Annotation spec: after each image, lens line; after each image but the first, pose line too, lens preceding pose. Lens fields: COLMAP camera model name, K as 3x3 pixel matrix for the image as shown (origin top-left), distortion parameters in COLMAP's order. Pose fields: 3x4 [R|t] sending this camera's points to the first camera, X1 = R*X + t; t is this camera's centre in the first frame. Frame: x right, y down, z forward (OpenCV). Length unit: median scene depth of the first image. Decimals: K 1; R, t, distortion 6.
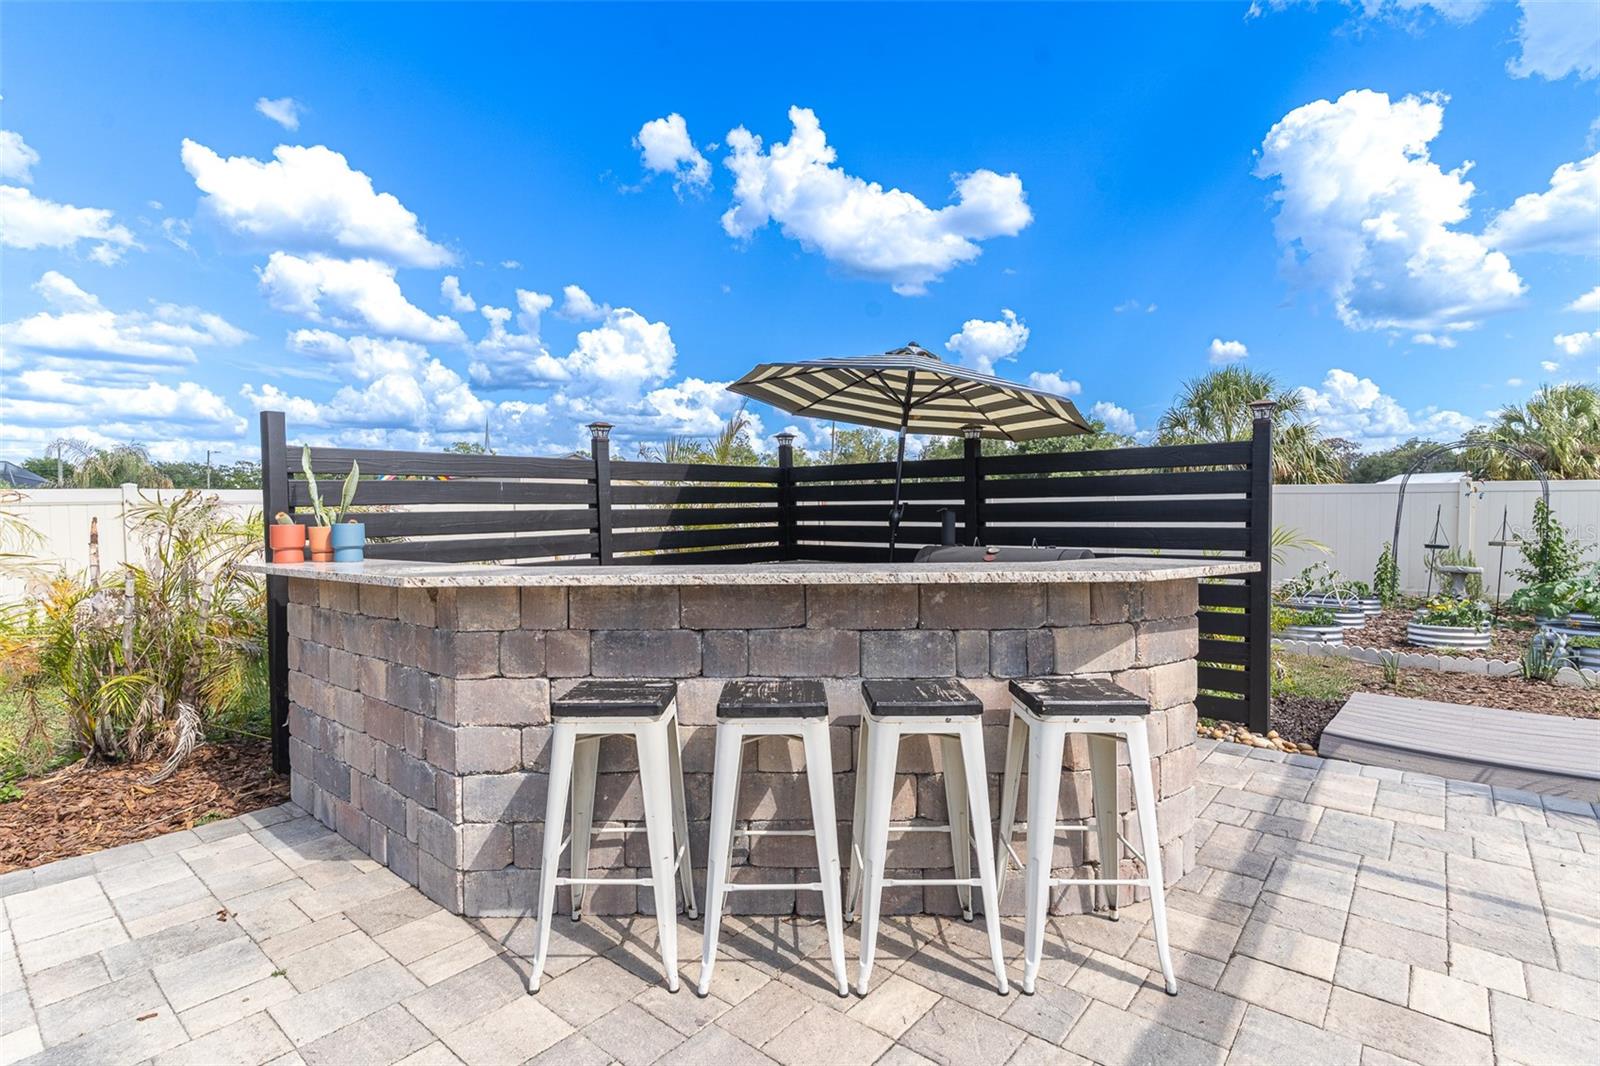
lens RADIAL K [[755.7, 0, 793.9], [0, 755.7, 519.3], [0, 0, 1]] dist [-0.002586, 0.000071]
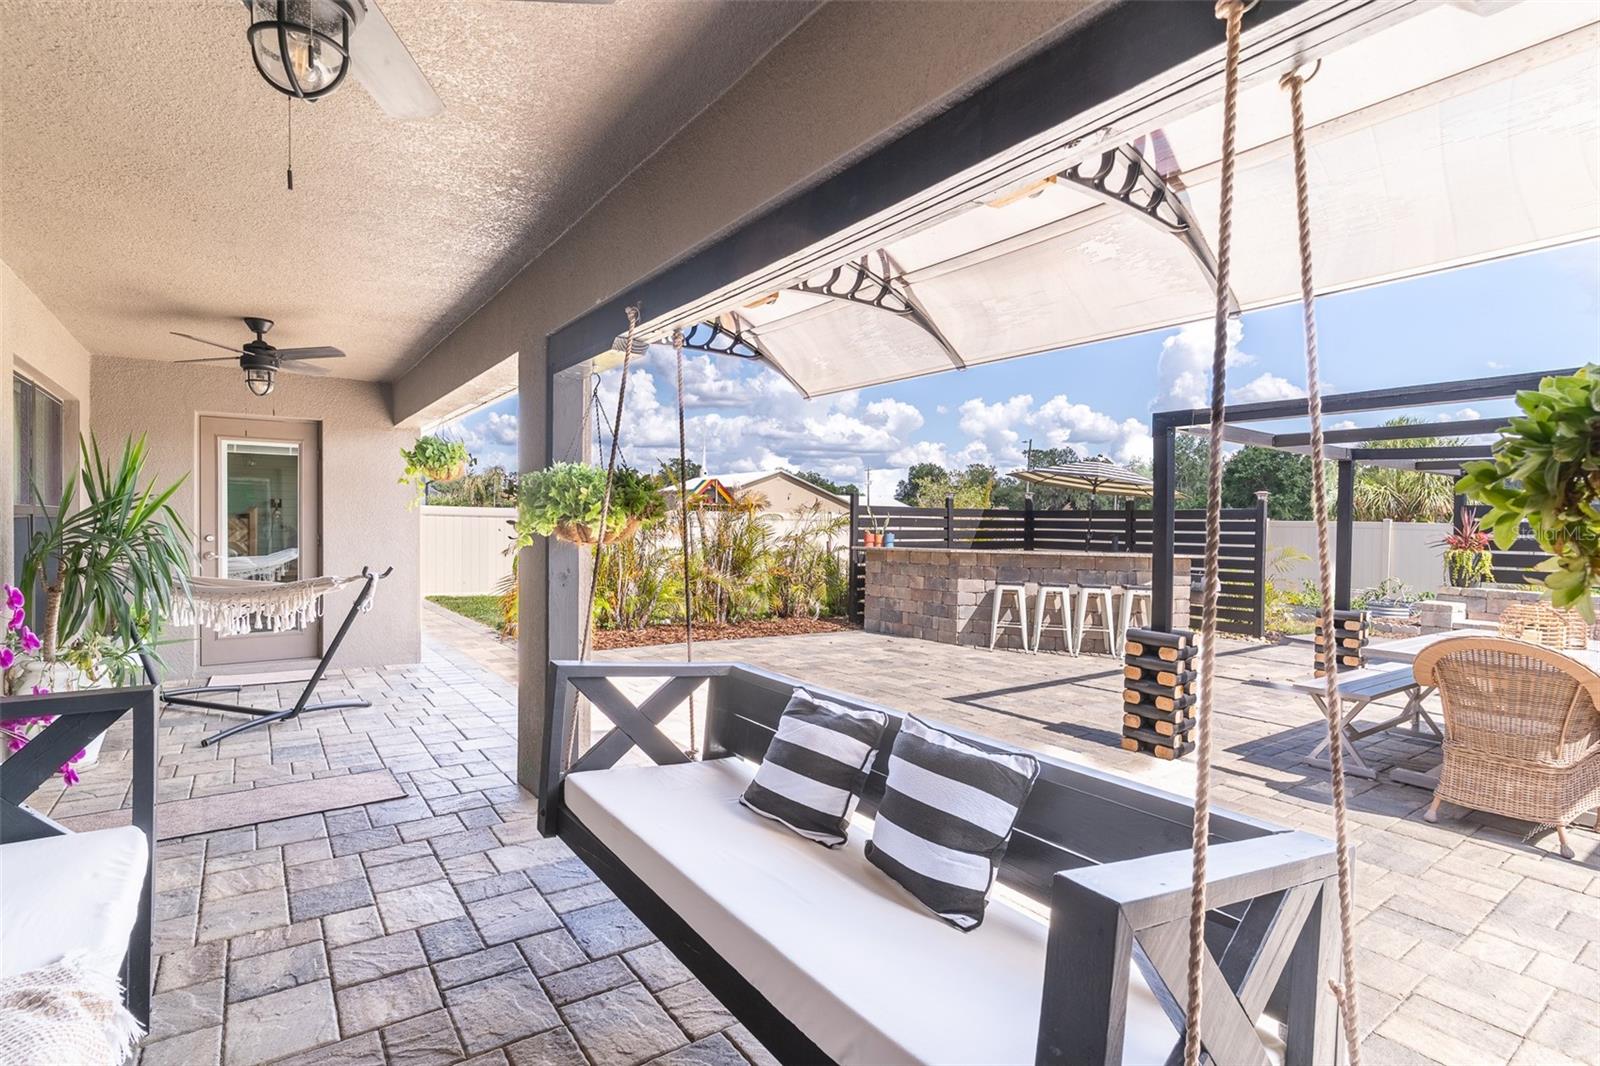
lens RADIAL K [[755.7, 0, 793.9], [0, 755.7, 519.3], [0, 0, 1]] dist [-0.002586, 0.000071]
pose [[0.971165, 0.023901, -0.237208, -0.091925], [-0.028656, 0.999451, -0.016614, 0.002502], [0.236681, 0.022932, 0.971317, -0.693053]]
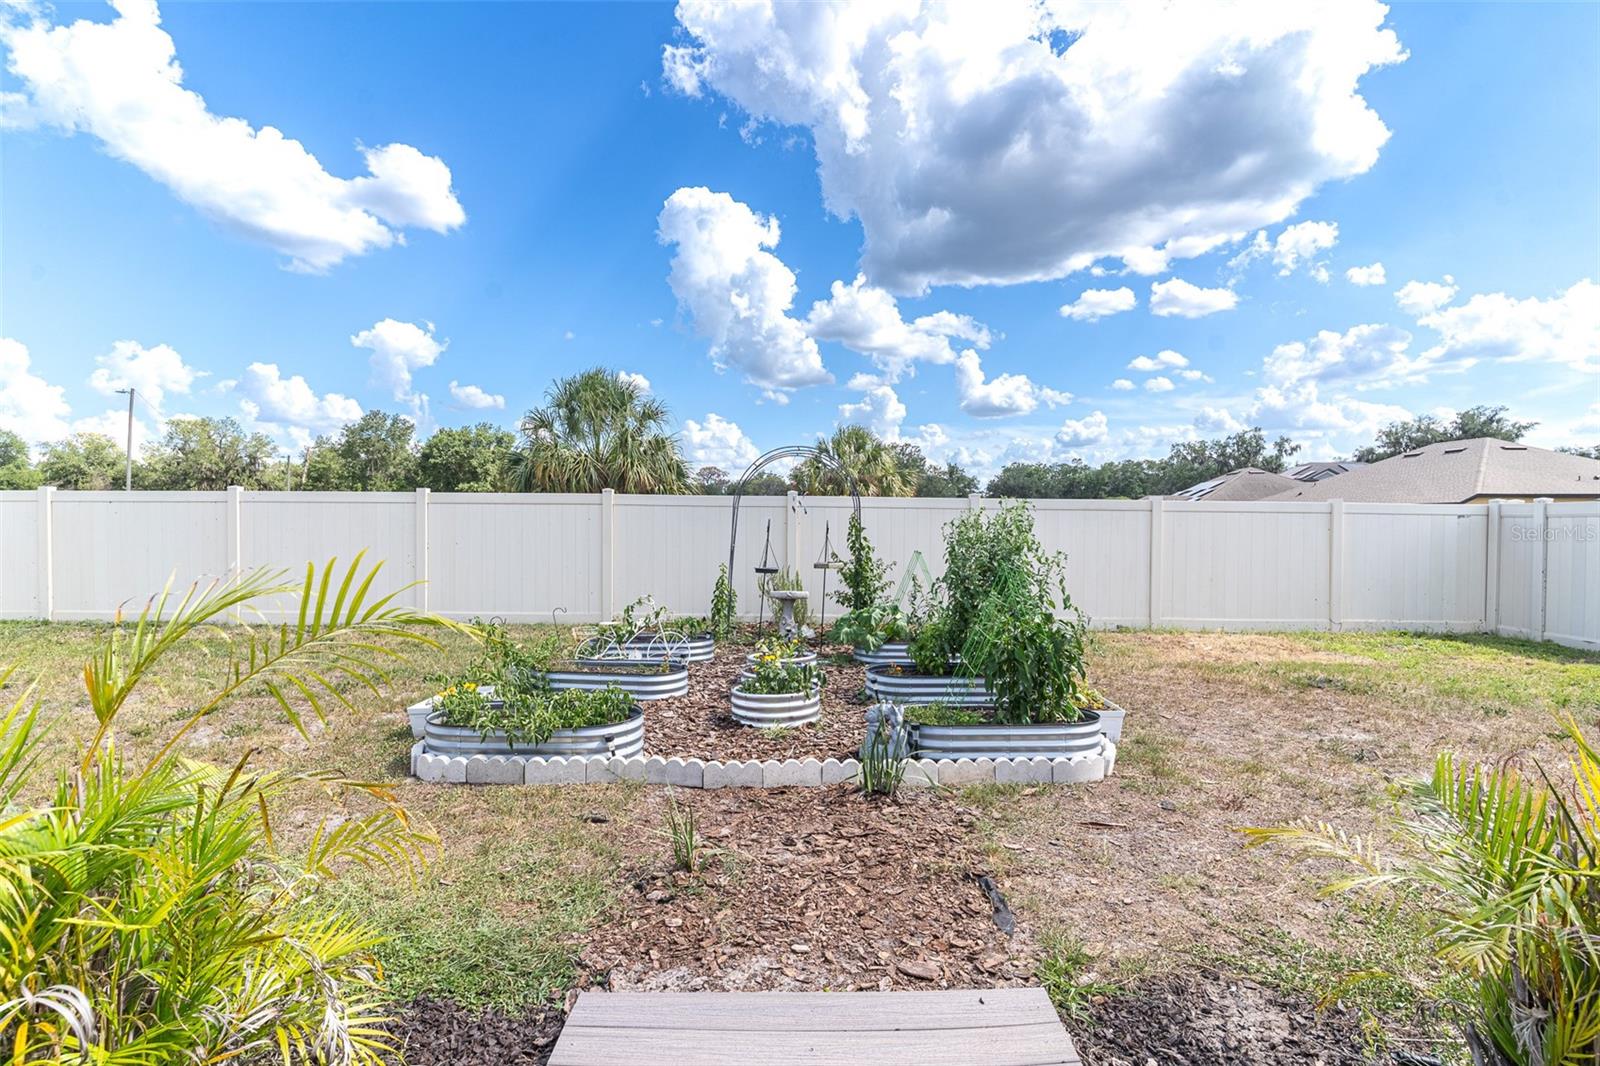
lens RADIAL K [[755.7, 0, 793.9], [0, 755.7, 519.3], [0, 0, 1]] dist [-0.002586, 0.000071]
pose [[0.745867, 0.013167, 0.665965, 0.321367], [-0.000375, 0.999813, -0.019348, -0.003676], [-0.666095, 0.014182, 0.745732, 0.362579]]
